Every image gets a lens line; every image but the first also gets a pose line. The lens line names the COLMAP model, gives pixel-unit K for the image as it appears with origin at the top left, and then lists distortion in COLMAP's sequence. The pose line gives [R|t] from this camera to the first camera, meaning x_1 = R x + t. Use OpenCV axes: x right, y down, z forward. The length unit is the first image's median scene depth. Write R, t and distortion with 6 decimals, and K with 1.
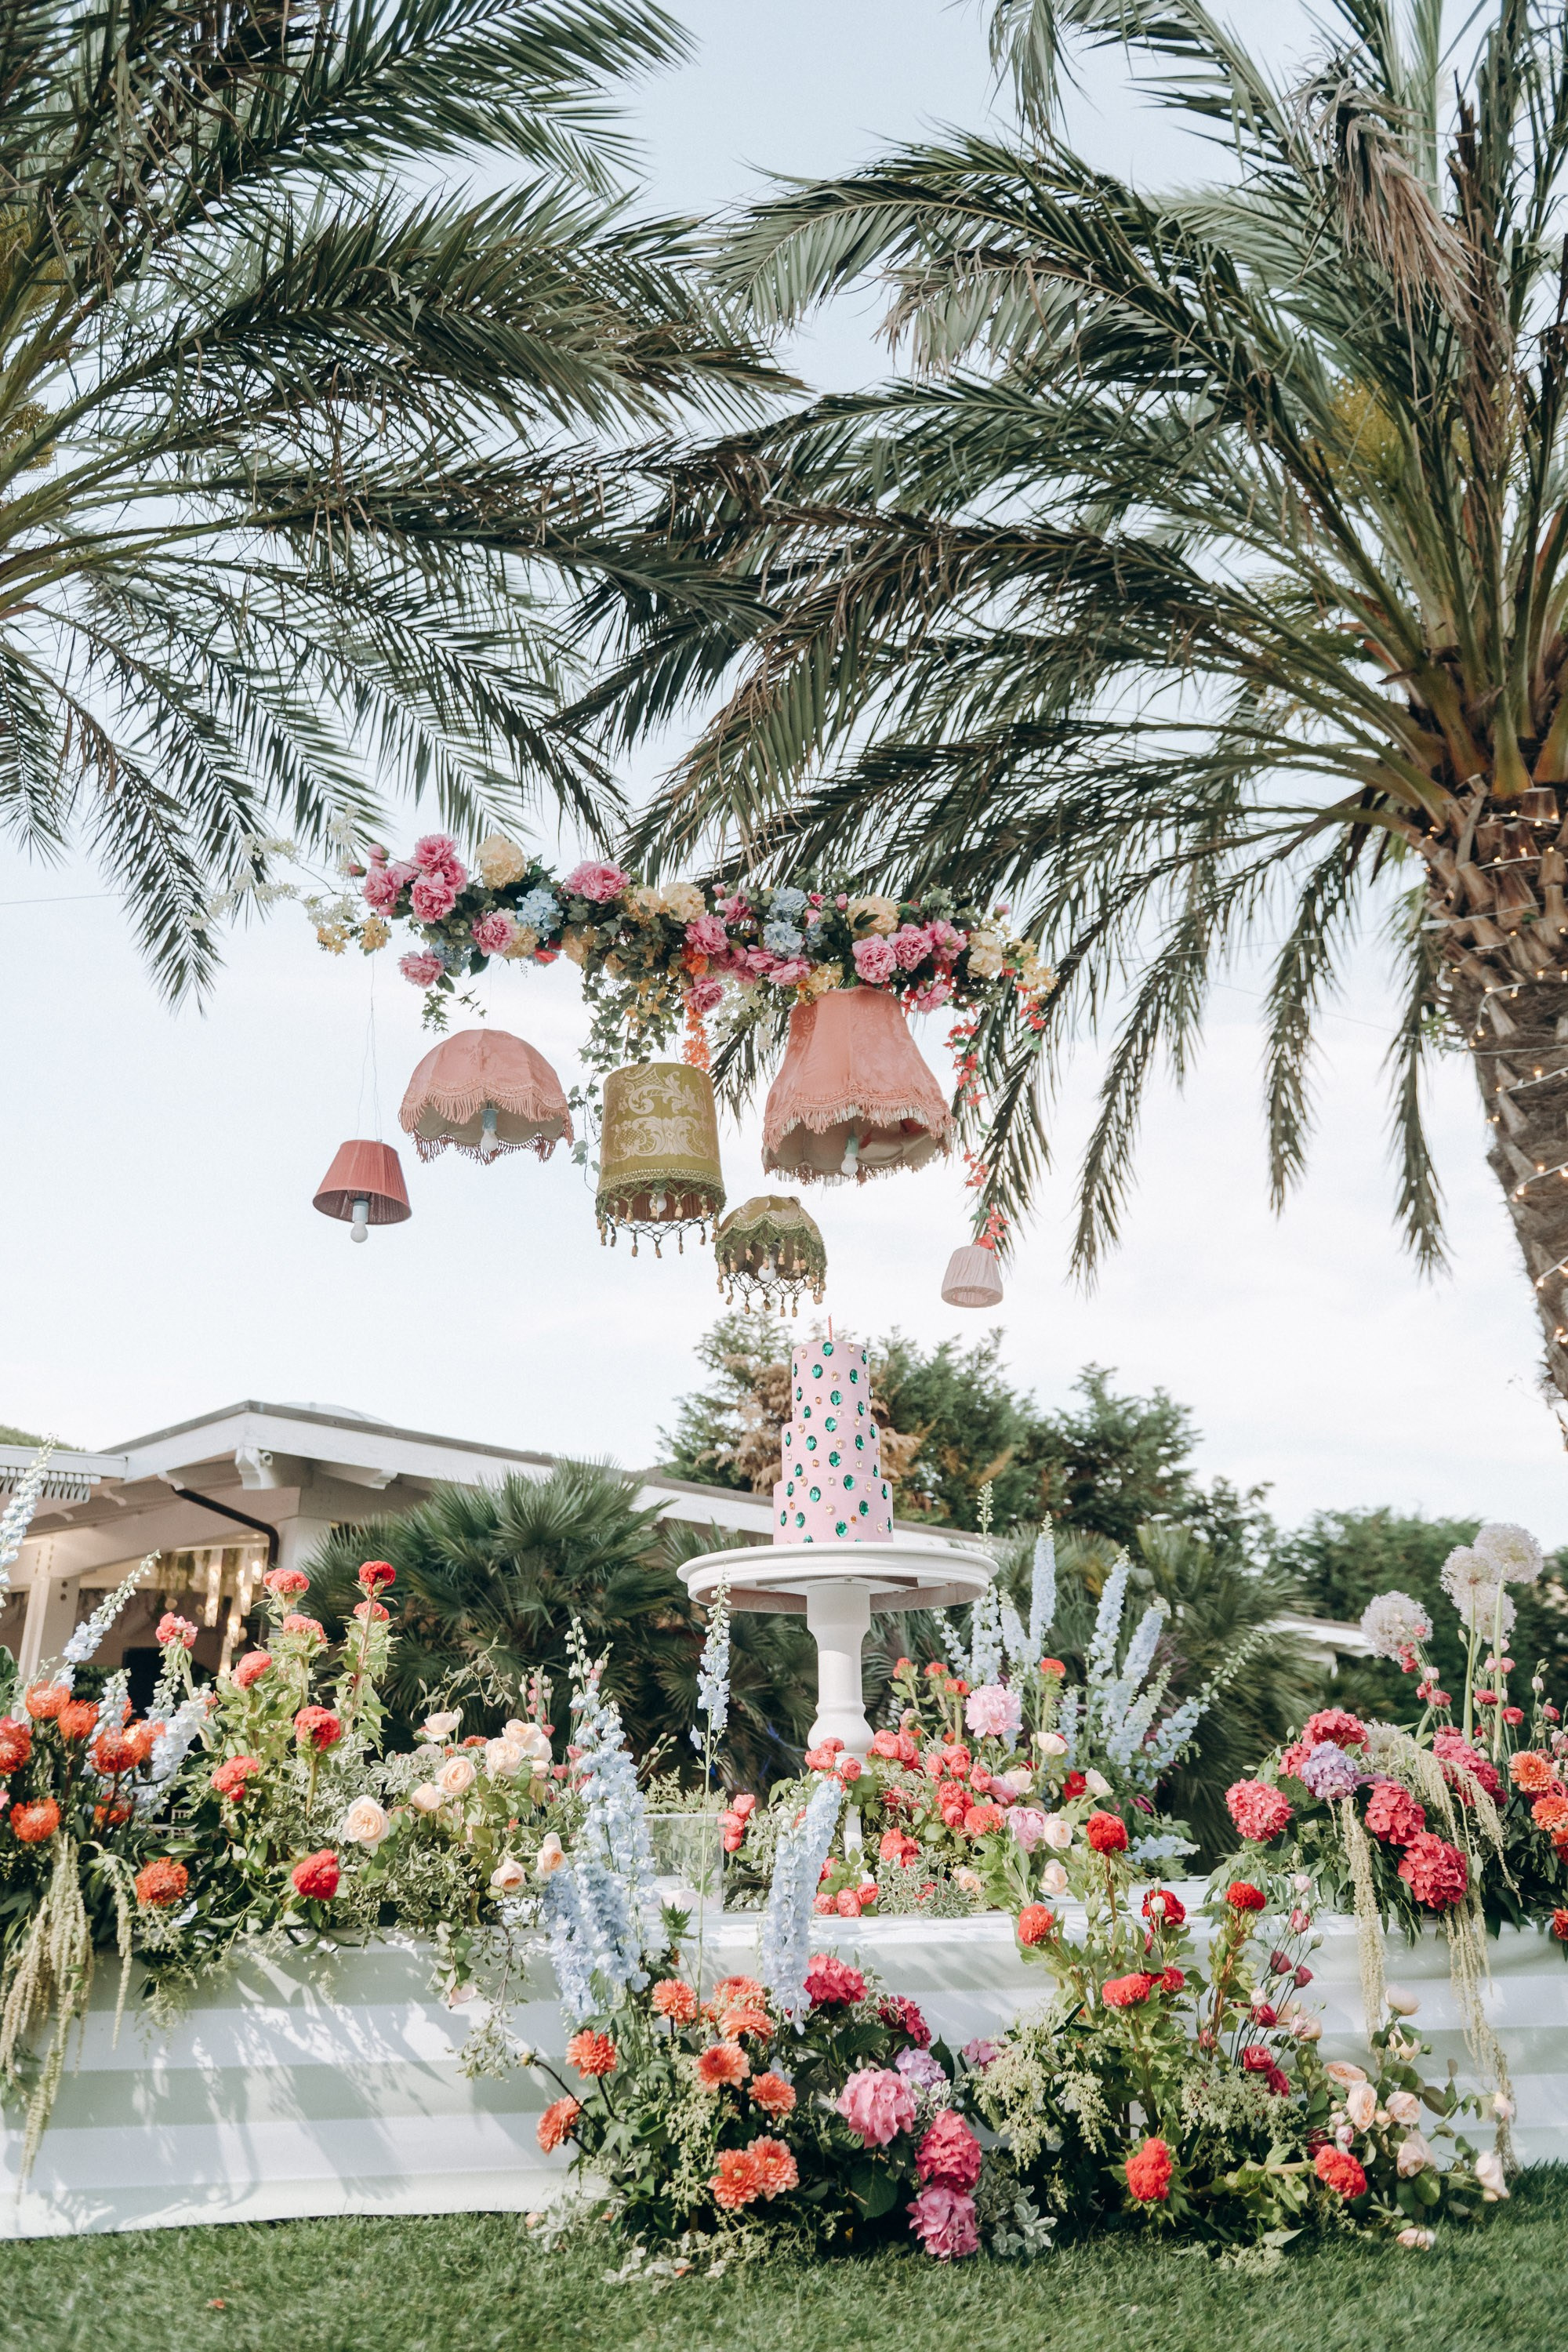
lens RADIAL K [[1735.2, 0, 784.0], [0, 1735.2, 1176.0], [0, 0, 1]] dist [0.085657, 0.000276]
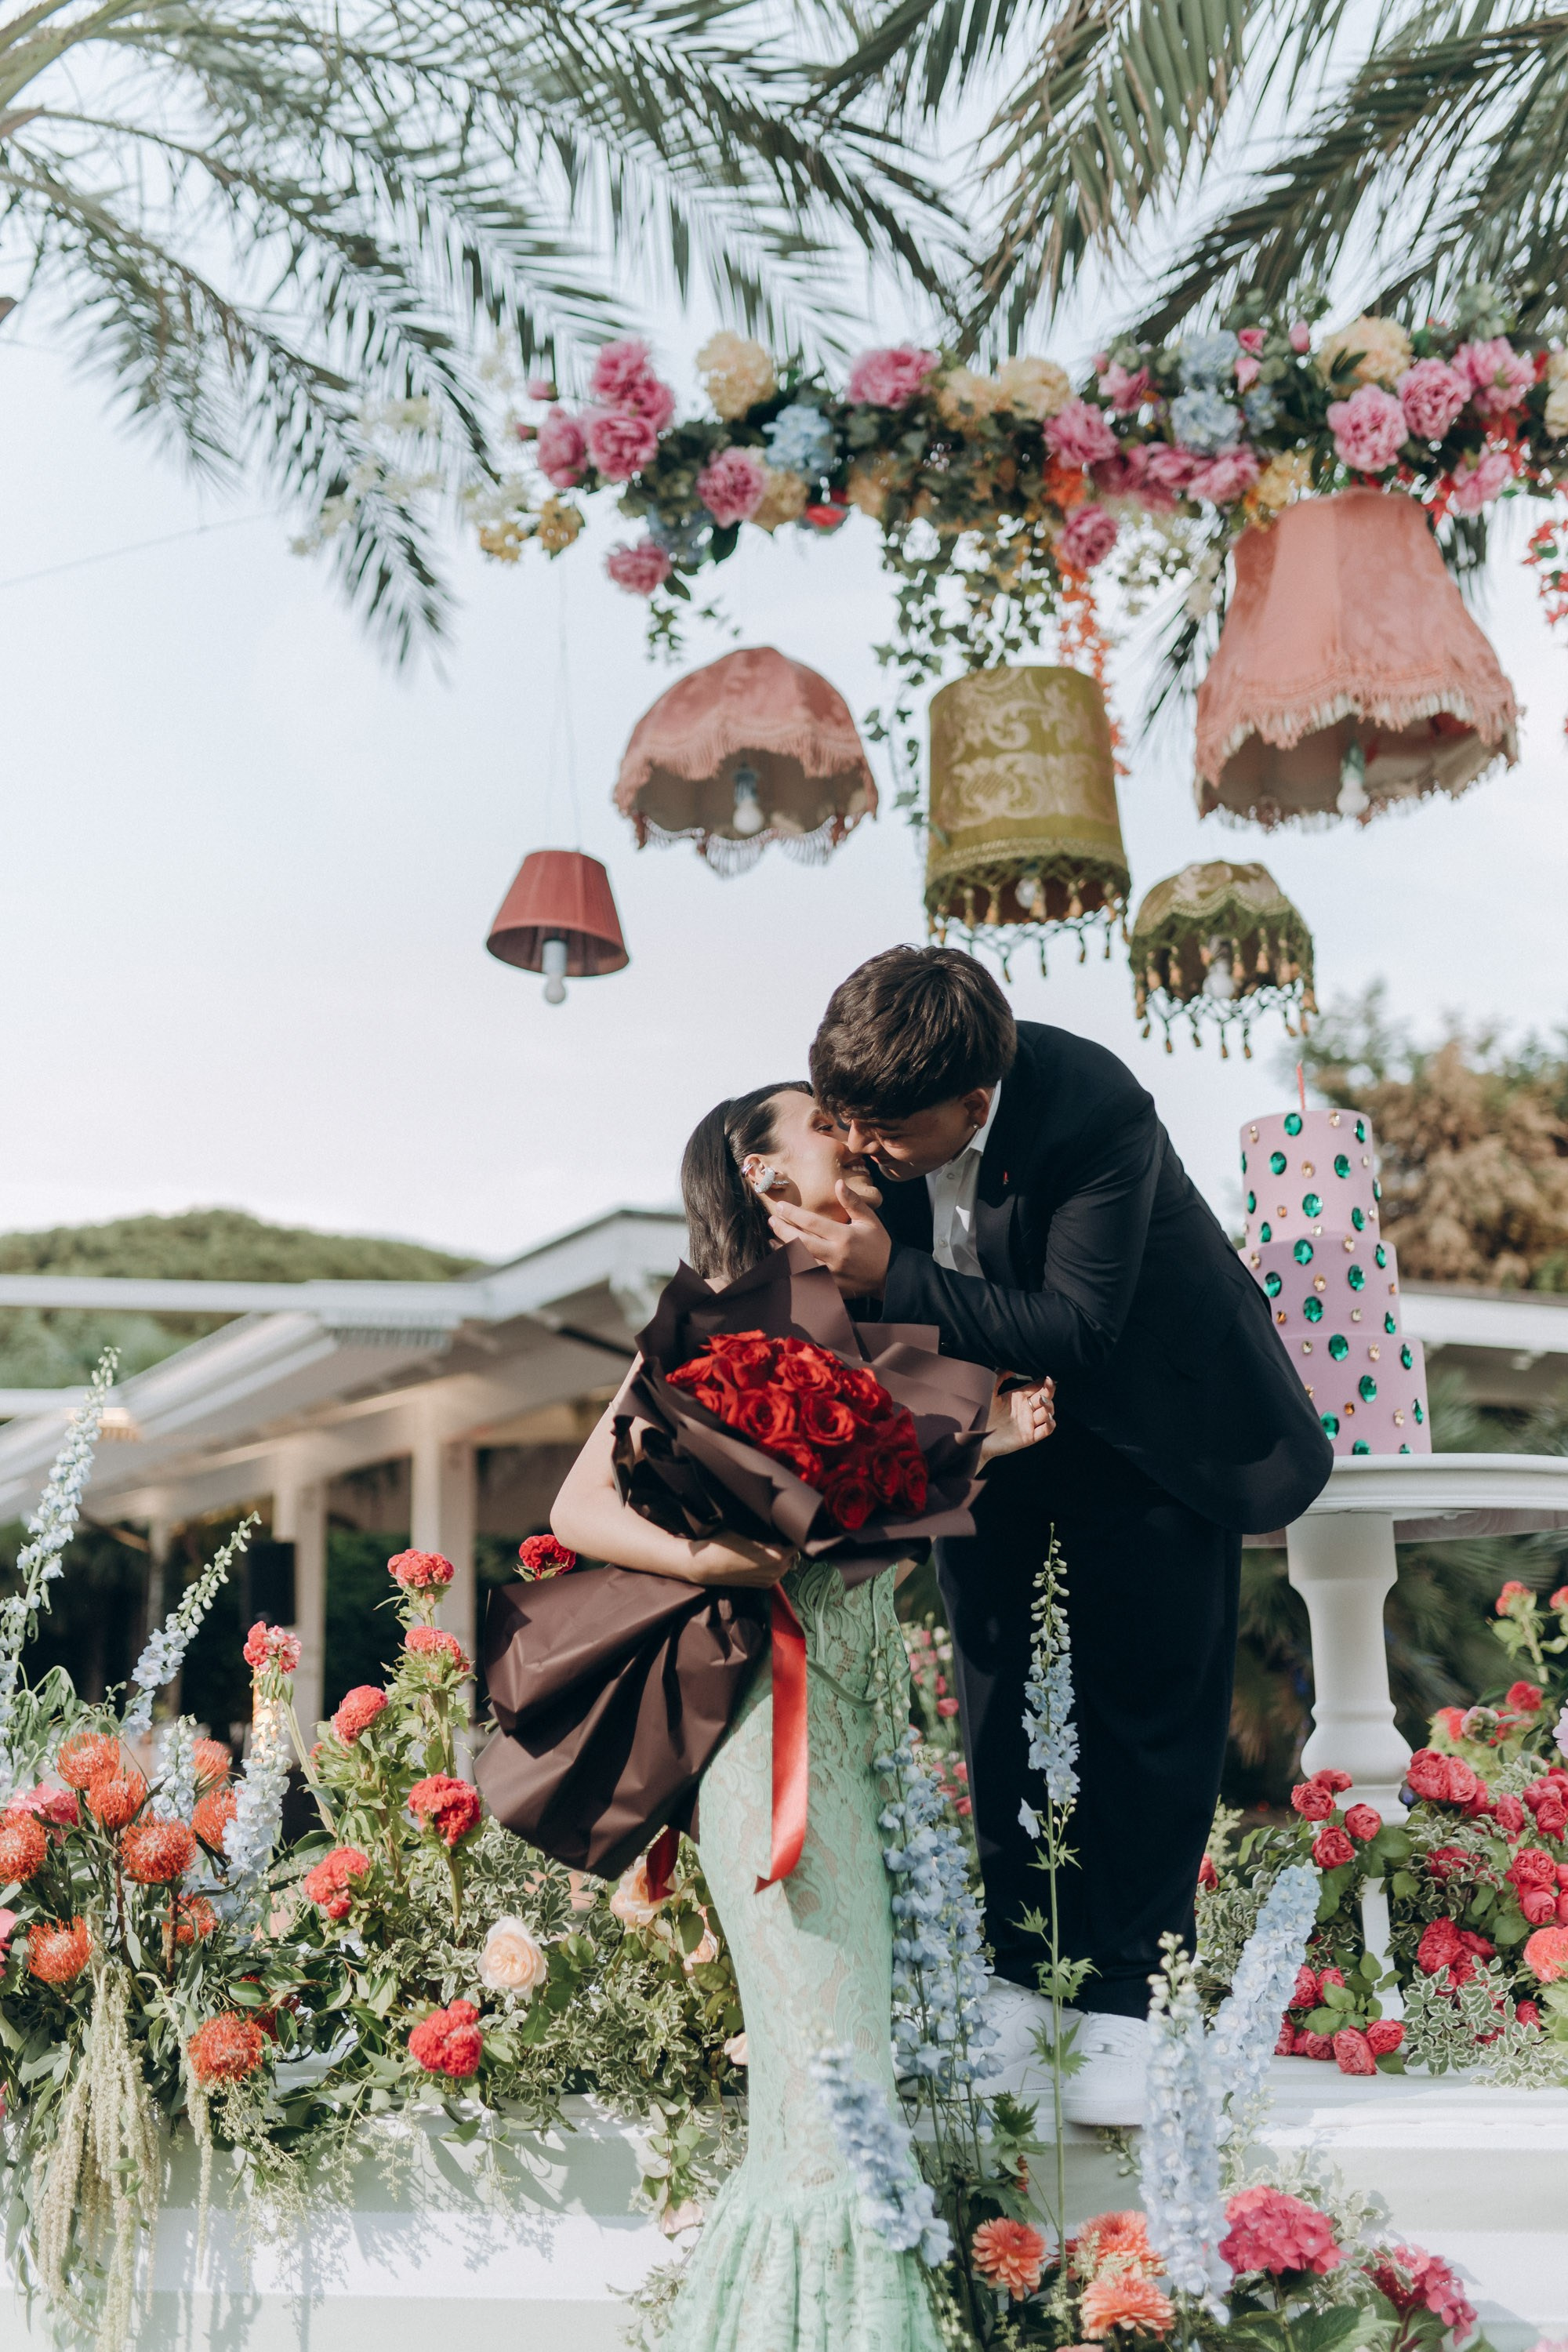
lens RADIAL K [[2265.6, 0, 838.5], [0, 2265.6, 1218.0], [0, 0, 1]] dist [0.002398, -0.015459]
pose [[0.956333, -0.072951, -0.283027, 0.068071], [0.120669, 0.980517, 0.155002, -0.004789], [0.266205, -0.182386, 0.946504, 0.166651]]
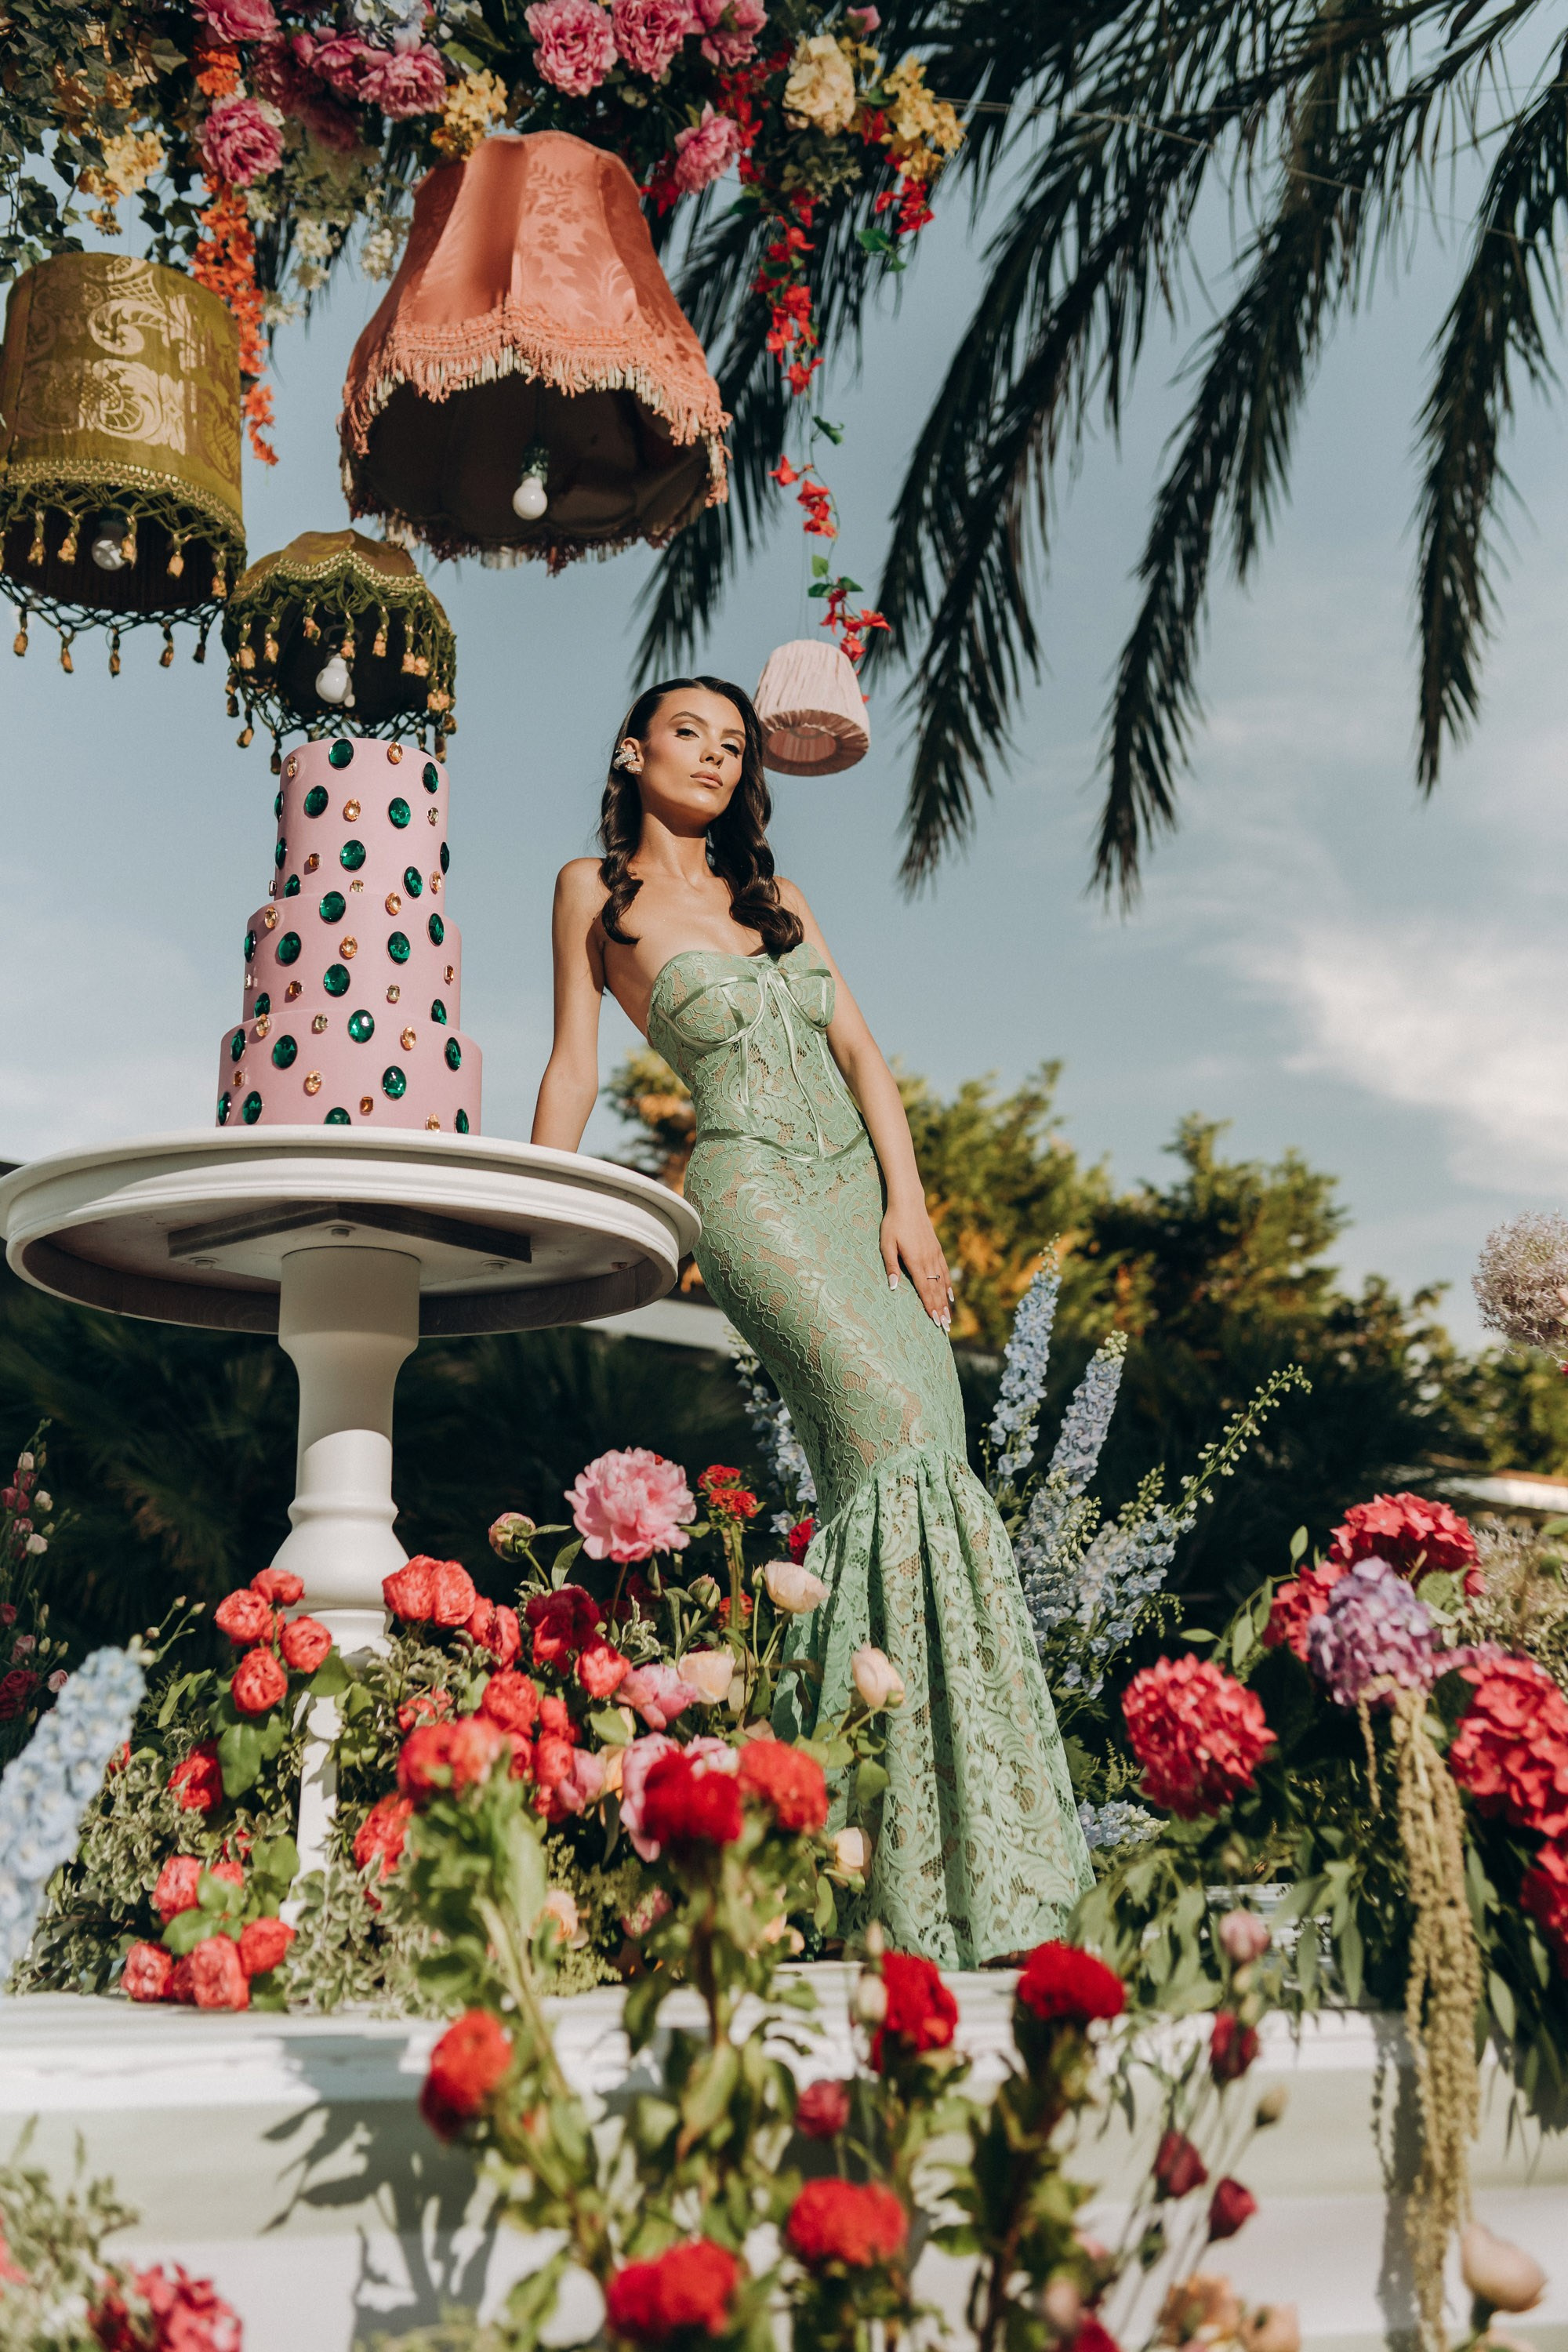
lens RADIAL K [[2181.9, 0, 782.4], [0, 2181.9, 1243.4], [0, 0, 1]] dist [-0.026398, -0.011670]
pose [[0.999190, -0.012537, -0.038237, 0.115896], [0.017255, 0.991924, 0.125656, 0.115811], [0.036352, -0.126214, 0.991337, 0.322886]]
